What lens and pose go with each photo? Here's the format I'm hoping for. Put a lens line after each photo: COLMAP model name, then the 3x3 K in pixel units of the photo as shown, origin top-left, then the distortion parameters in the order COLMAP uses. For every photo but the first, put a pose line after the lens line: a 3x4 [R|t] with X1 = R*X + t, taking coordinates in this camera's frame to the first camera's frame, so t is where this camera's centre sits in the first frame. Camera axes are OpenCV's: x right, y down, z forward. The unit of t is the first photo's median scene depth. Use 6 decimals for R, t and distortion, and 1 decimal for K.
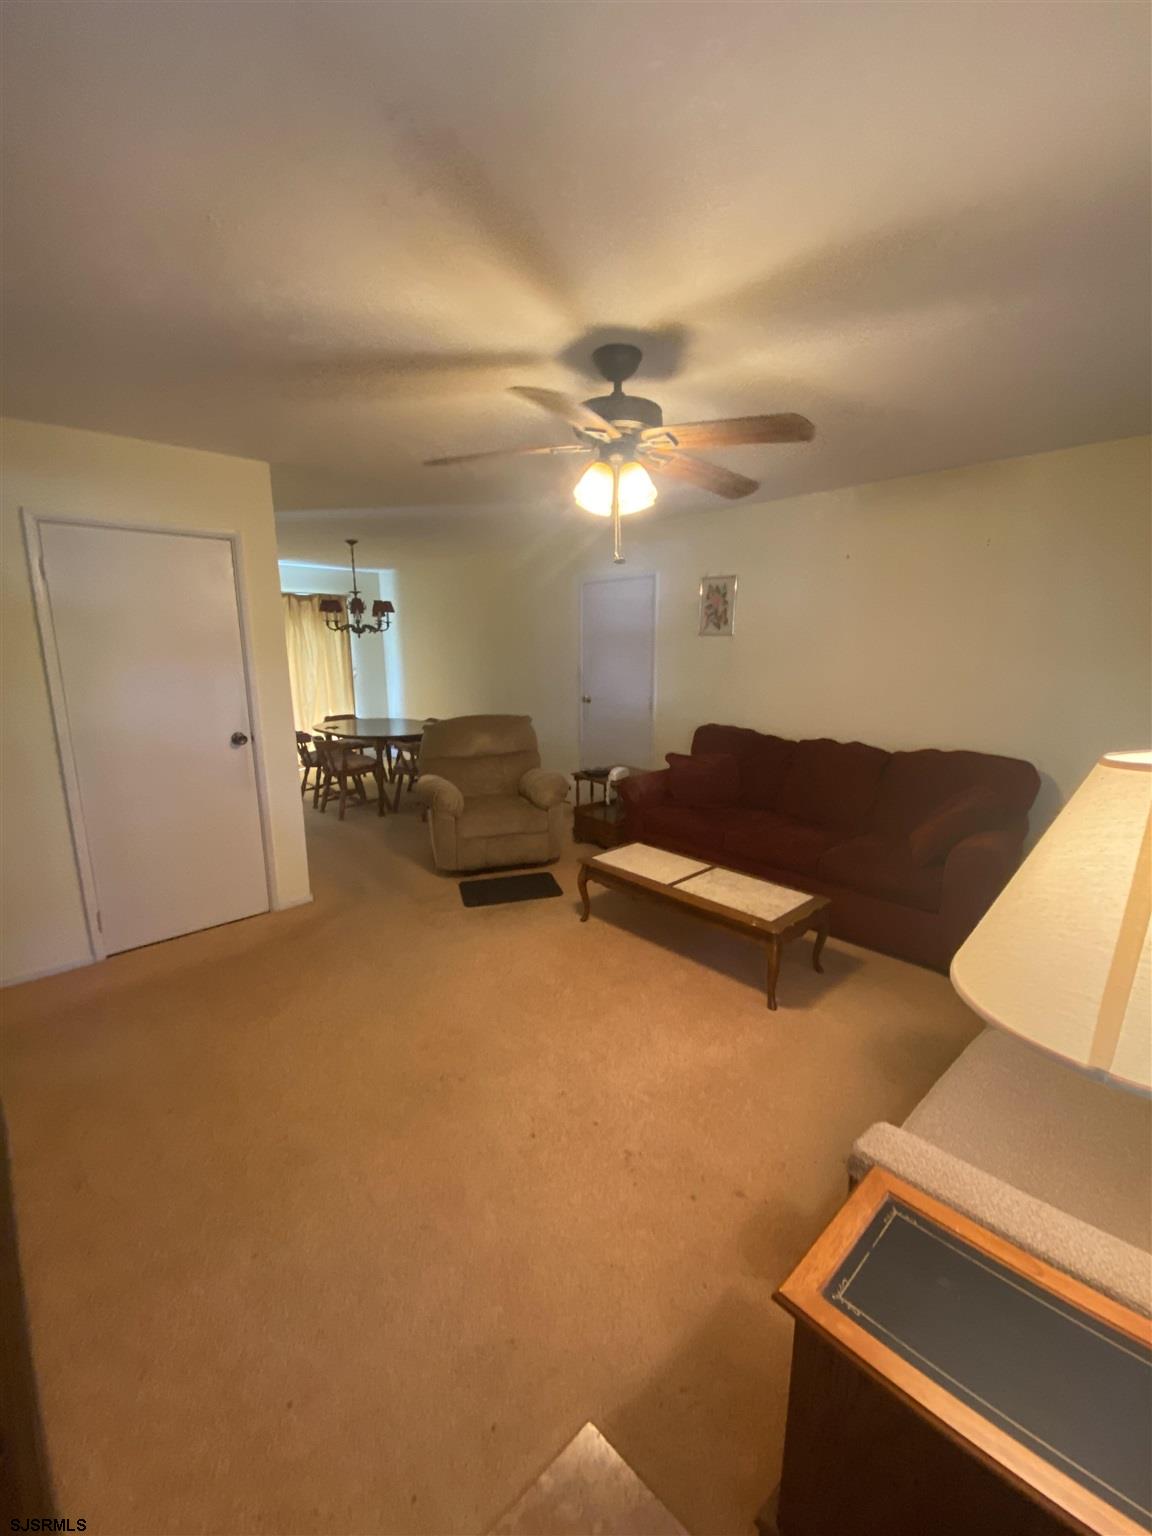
lens RADIAL K [[624.6, 0, 576.0], [0, 624.6, 768.0], [0, 0, 1]] dist [0.053346, -0.000016]
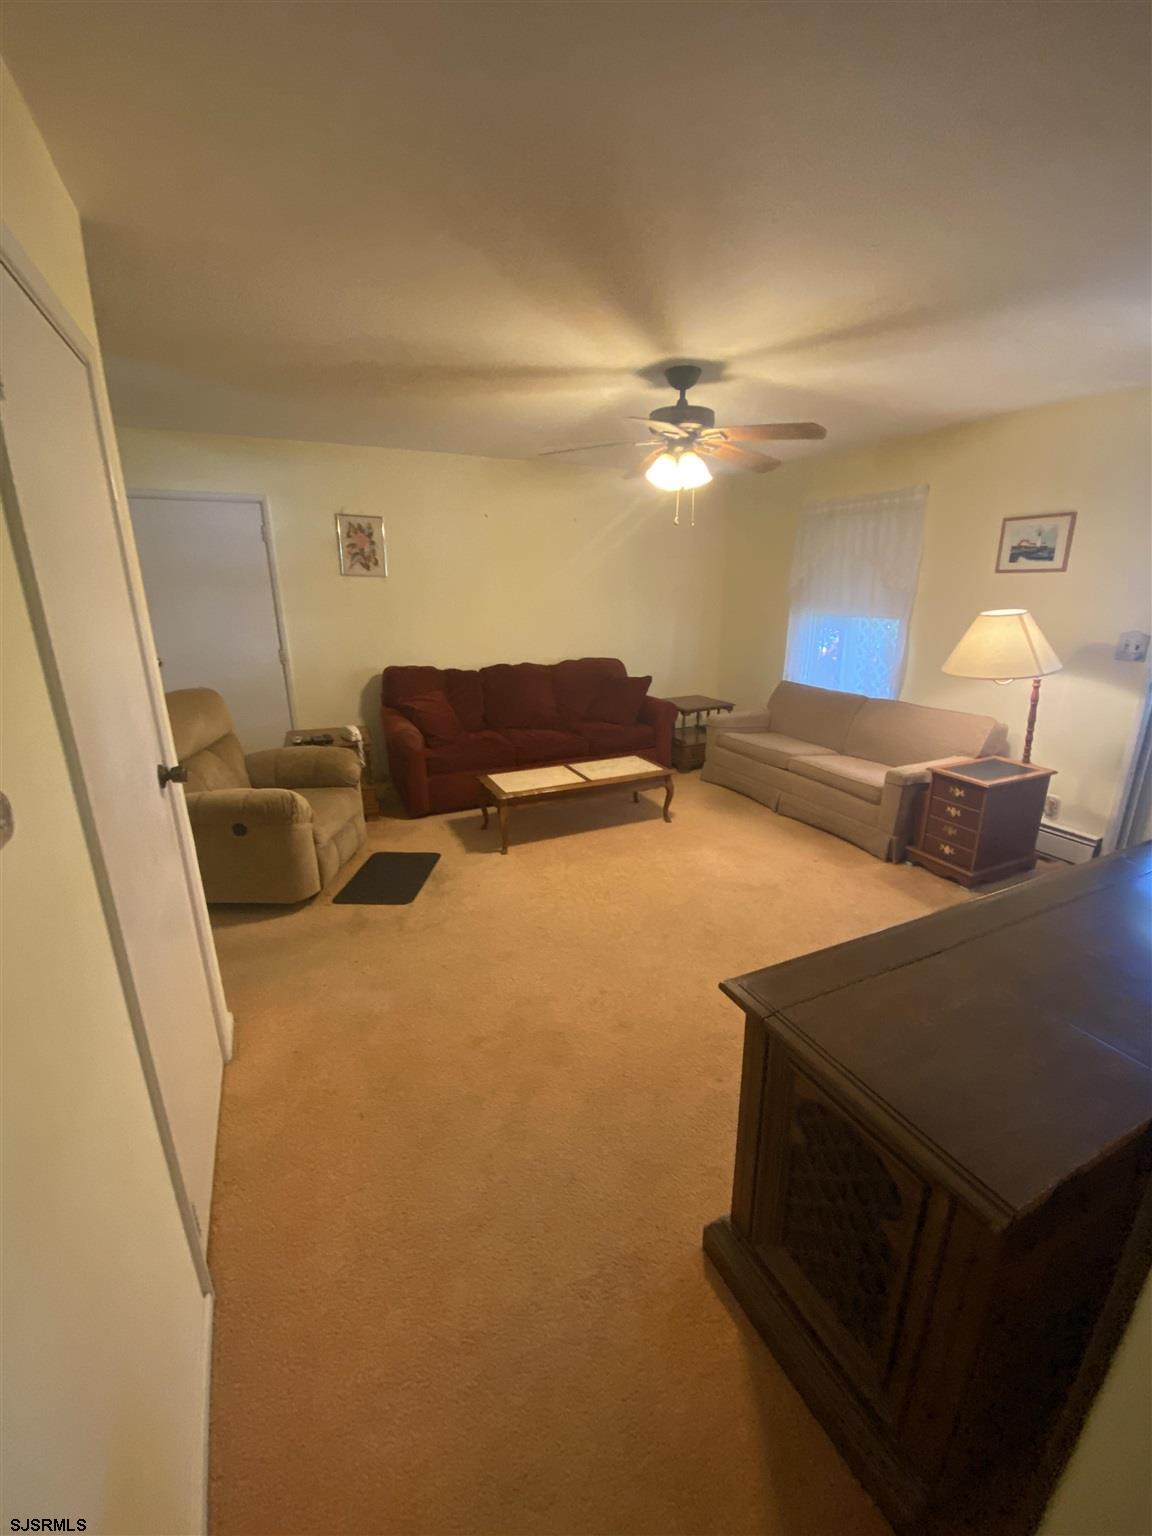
lens RADIAL K [[624.6, 0, 576.0], [0, 624.6, 768.0], [0, 0, 1]] dist [0.053346, -0.000016]
pose [[0.320851, -0.270714, 0.907617, -1.032448], [0.192336, 0.956938, 0.217432, -0.123198], [-0.927395, 0.104804, 0.359102, 0.570930]]
